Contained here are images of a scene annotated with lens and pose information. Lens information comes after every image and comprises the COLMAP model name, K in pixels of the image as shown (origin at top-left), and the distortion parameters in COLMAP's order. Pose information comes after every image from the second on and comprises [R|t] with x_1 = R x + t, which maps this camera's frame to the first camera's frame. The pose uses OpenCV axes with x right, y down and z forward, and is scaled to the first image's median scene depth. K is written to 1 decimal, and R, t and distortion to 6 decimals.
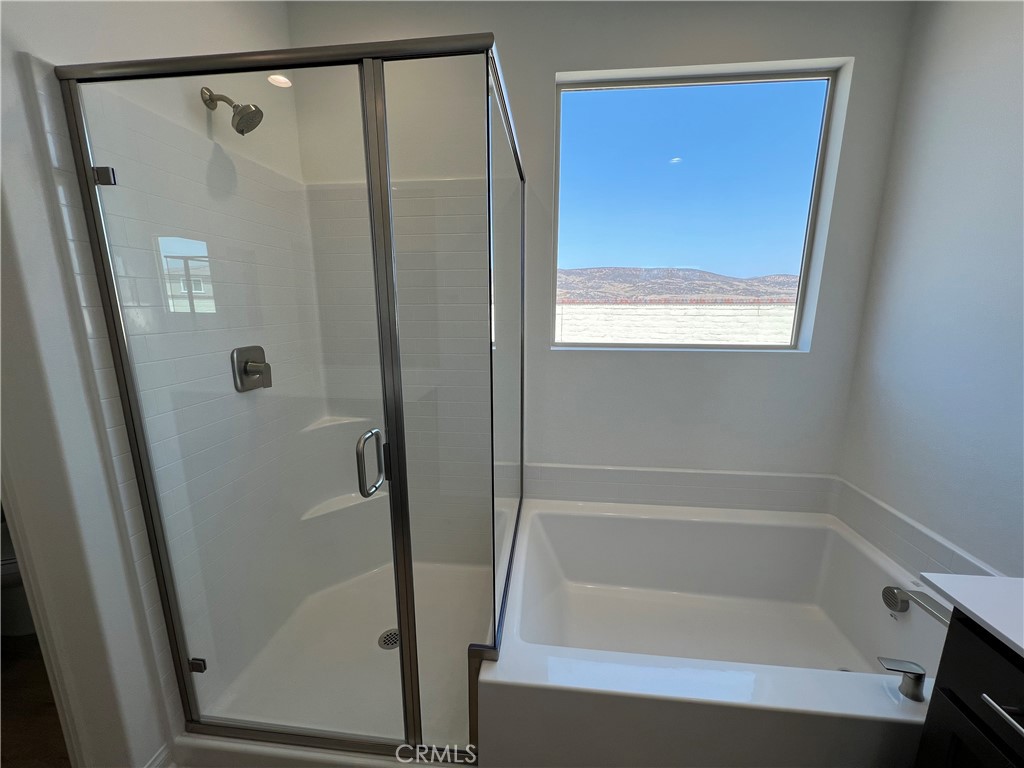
lens RADIAL K [[408.6, 0, 510.6], [0, 408.6, 388.1], [0, 0, 1]] dist [-0.000220, -0.000037]
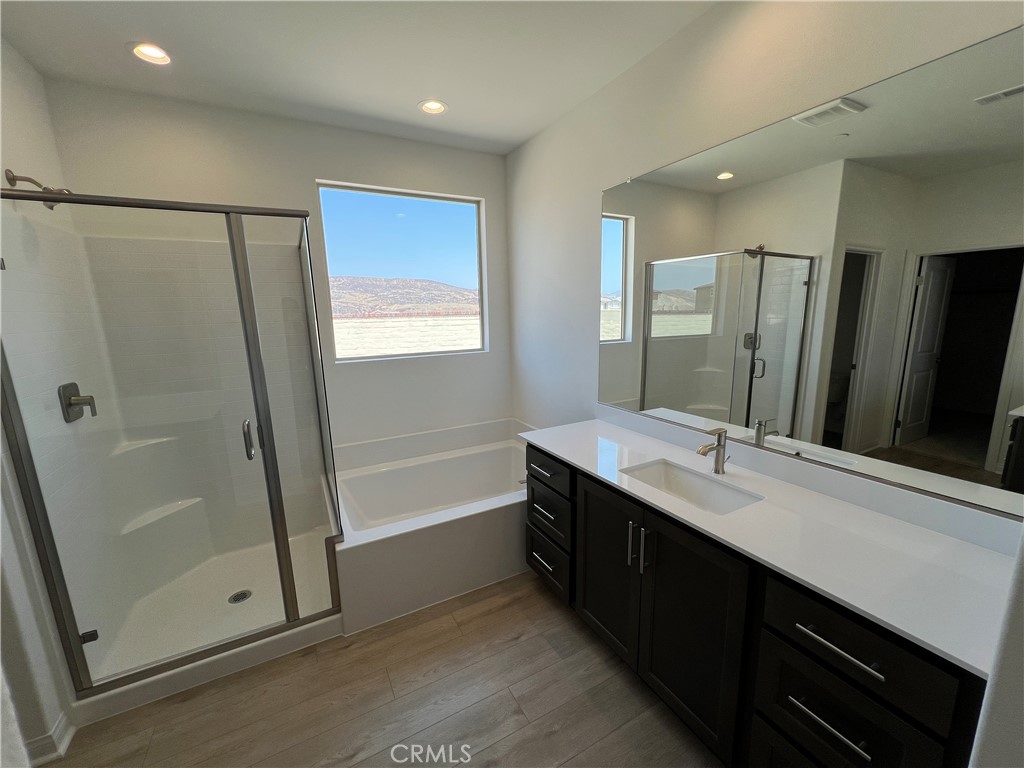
lens RADIAL K [[408.6, 0, 510.6], [0, 408.6, 388.1], [0, 0, 1]] dist [-0.000220, -0.000037]
pose [[0.827387, -0.123786, 0.547821, -0.190546], [0.136110, 0.990526, 0.018250, 0.049771], [-0.544890, 0.059464, 0.836396, -0.530309]]
